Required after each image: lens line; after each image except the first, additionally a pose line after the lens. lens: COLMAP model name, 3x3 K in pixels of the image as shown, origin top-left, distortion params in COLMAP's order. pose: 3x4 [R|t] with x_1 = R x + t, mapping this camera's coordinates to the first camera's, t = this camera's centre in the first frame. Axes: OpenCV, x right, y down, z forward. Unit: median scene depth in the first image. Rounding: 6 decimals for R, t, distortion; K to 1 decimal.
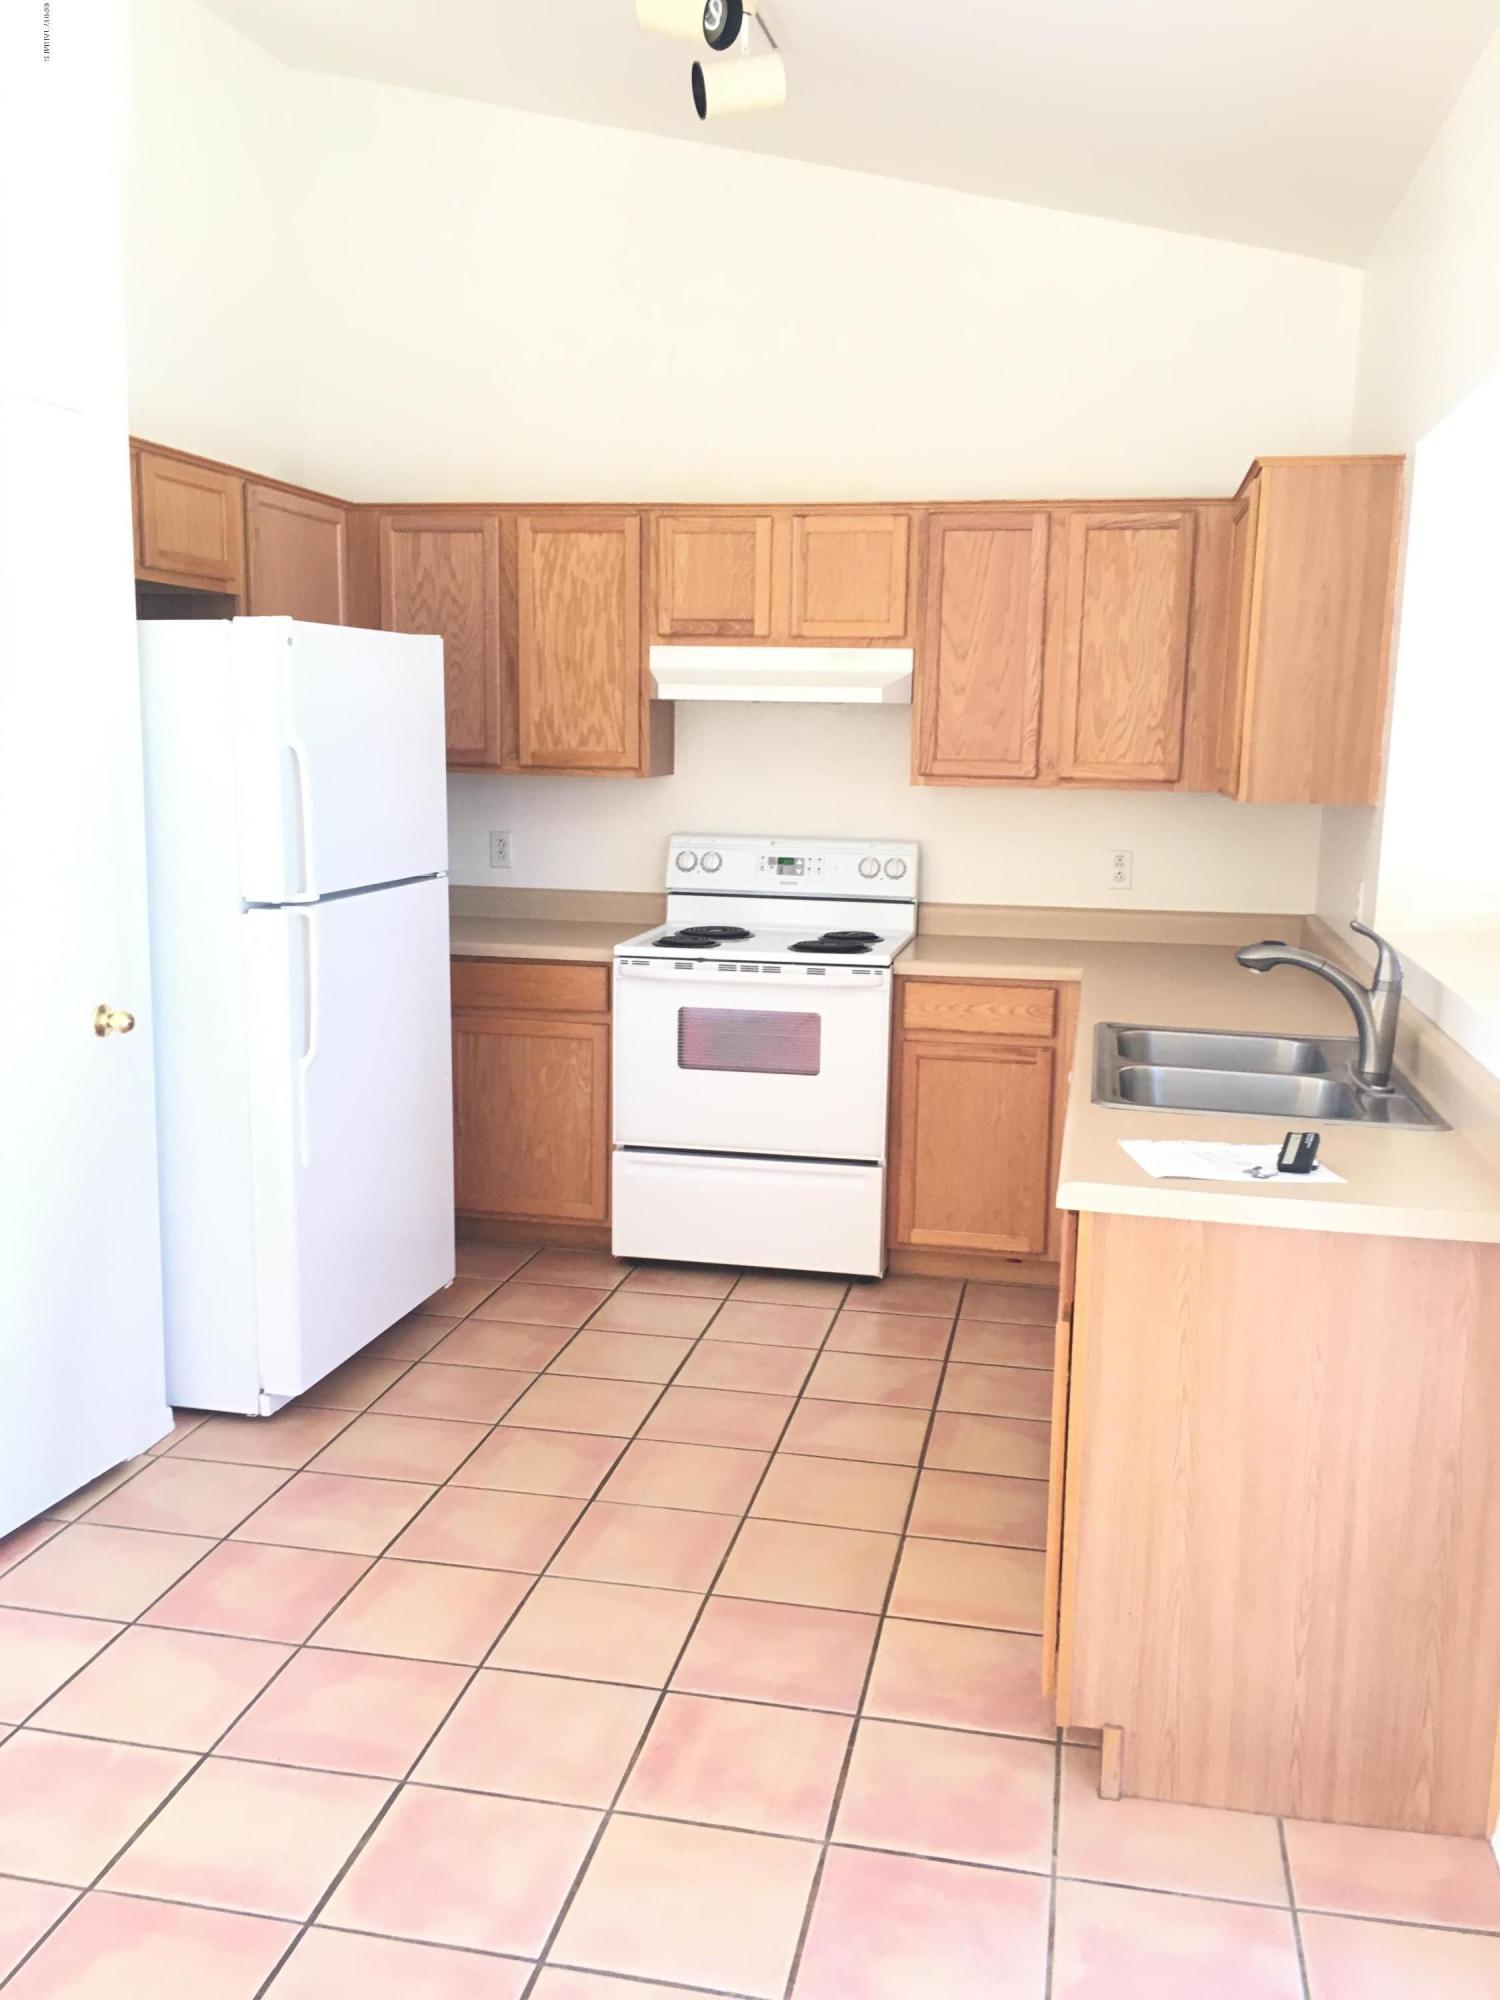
lens RADIAL K [[1697.9, 0, 766.8], [0, 1697.9, 999.5], [0, 0, 1]] dist [0.069765, -0.096793]
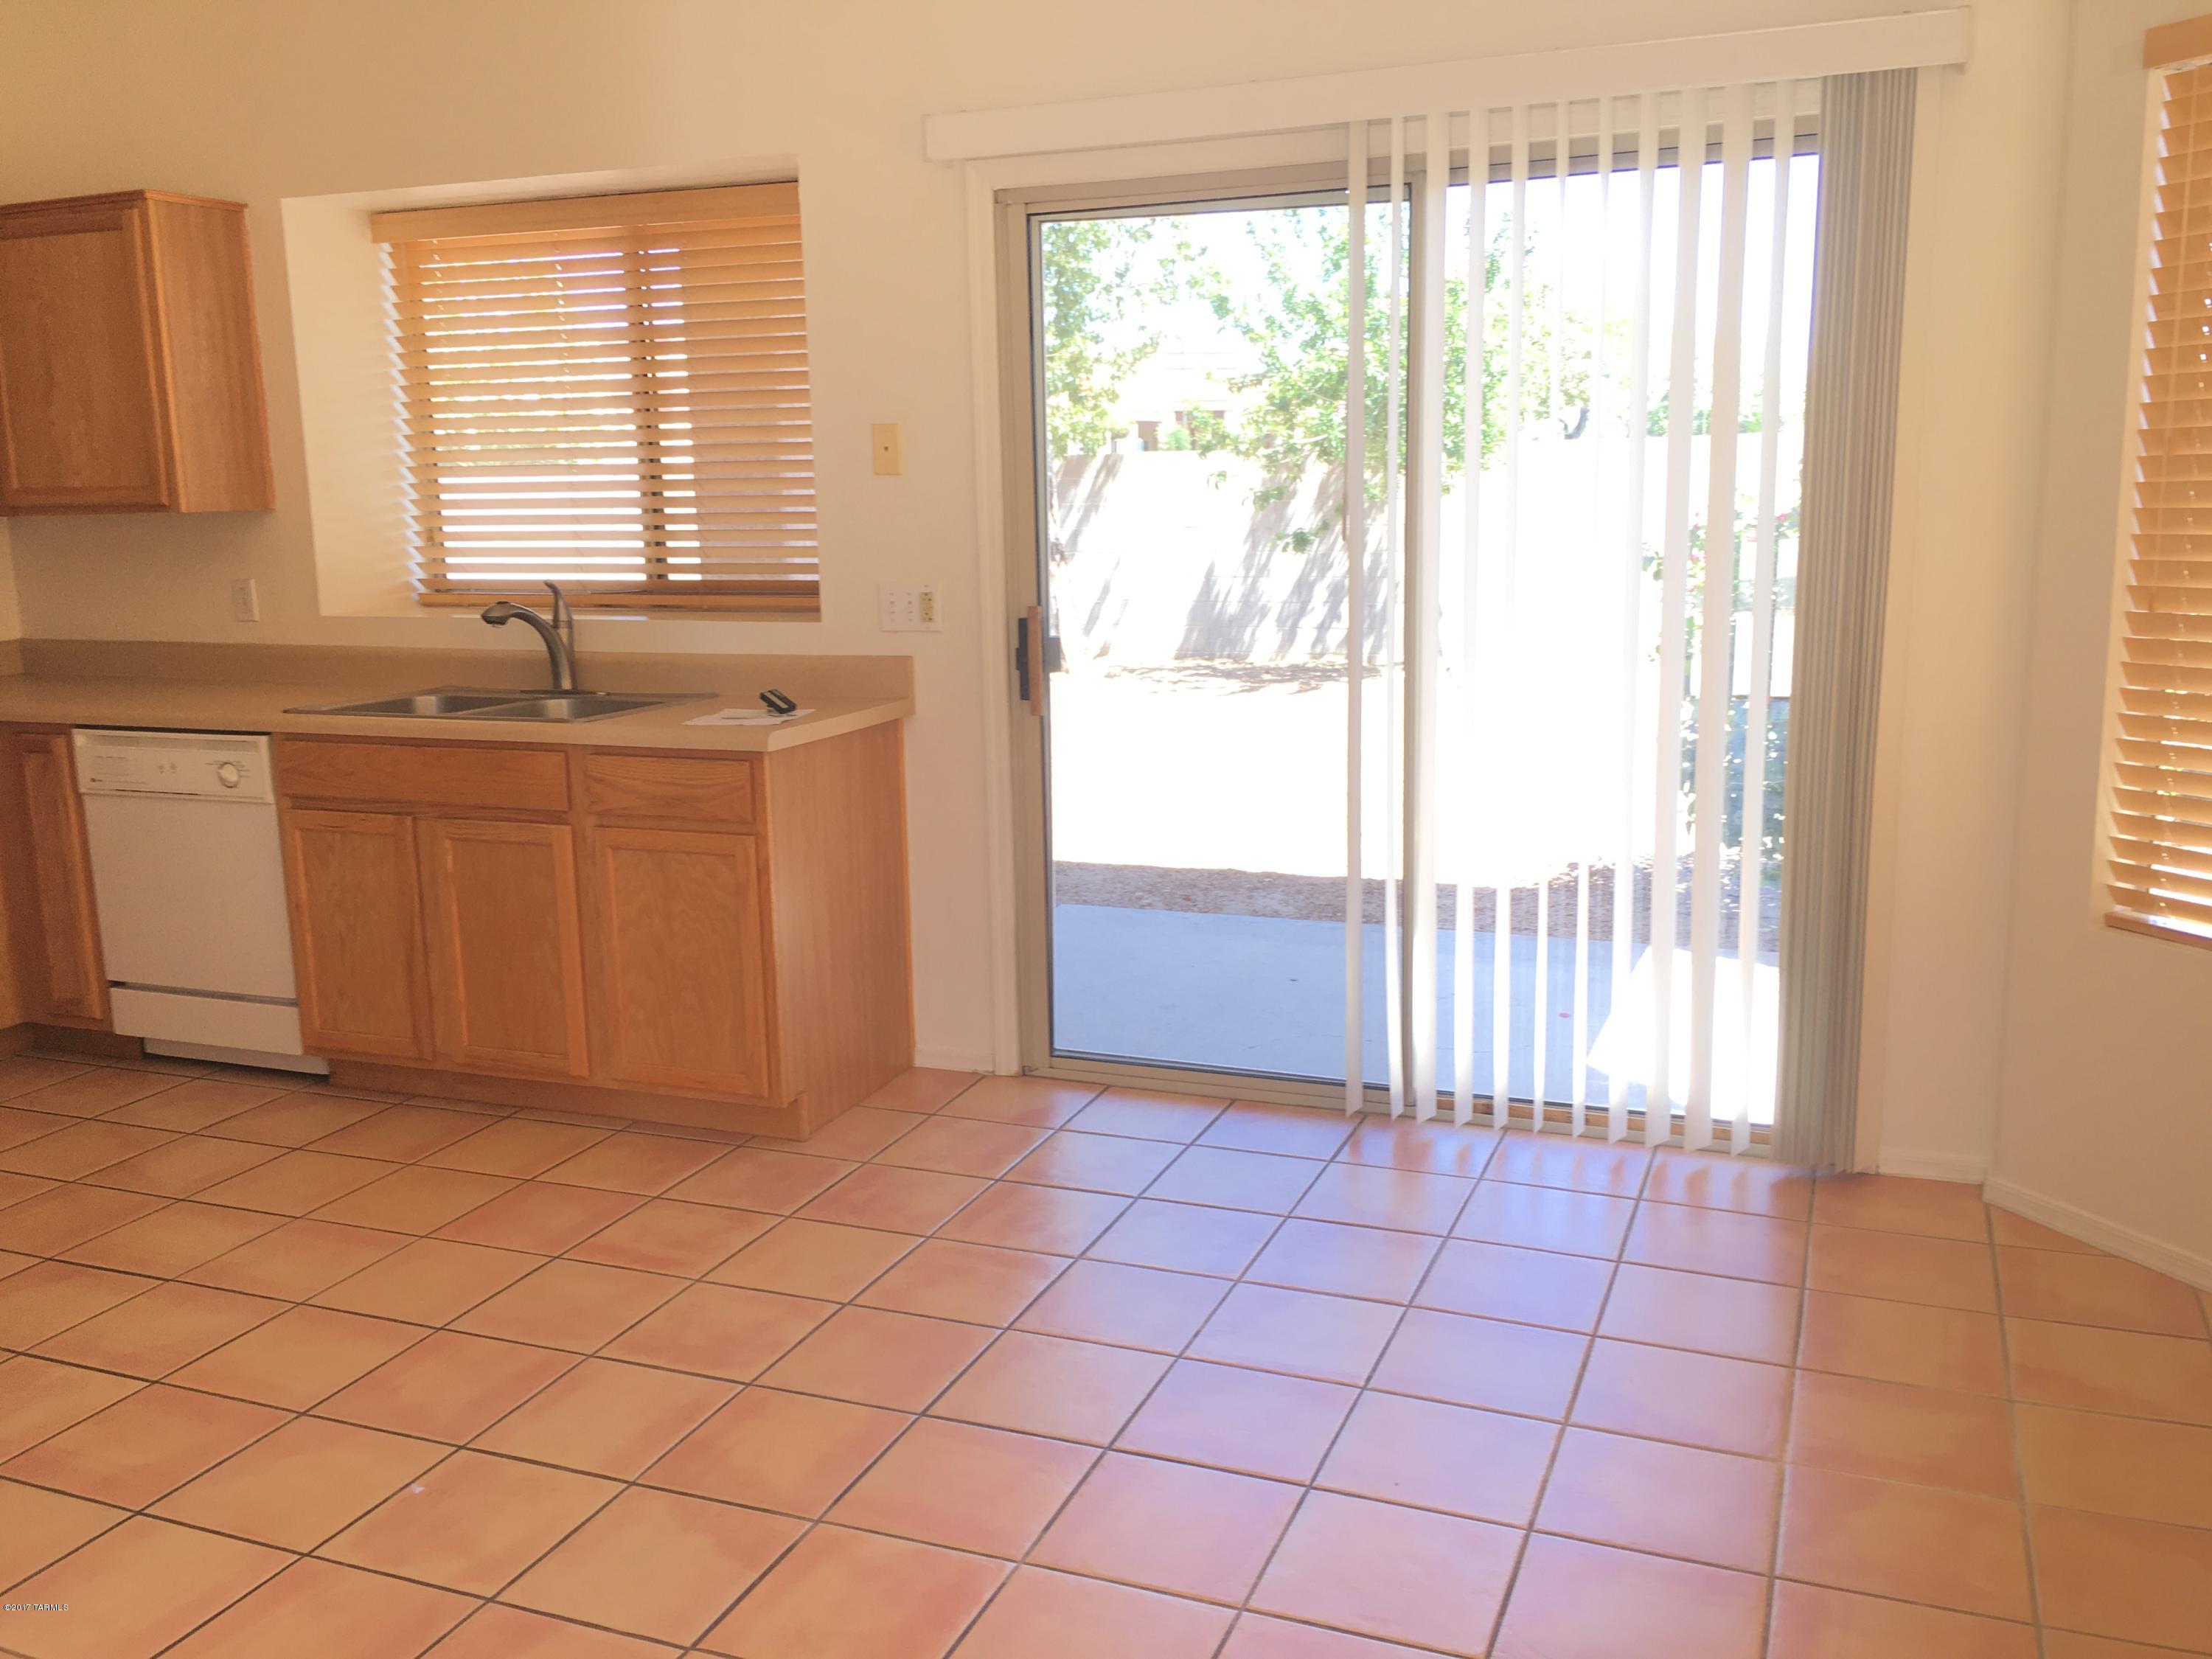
lens RADIAL K [[1877.9, 0, 1131.6], [0, 1877.9, 785.2], [0, 0, 1]] dist [0.069765, -0.096793]
pose [[0.163104, -0.180147, 0.970023, -0.809880], [0.175555, 0.972798, 0.151143, -0.024791], [-0.970864, 0.145640, 0.190293, 0.221733]]
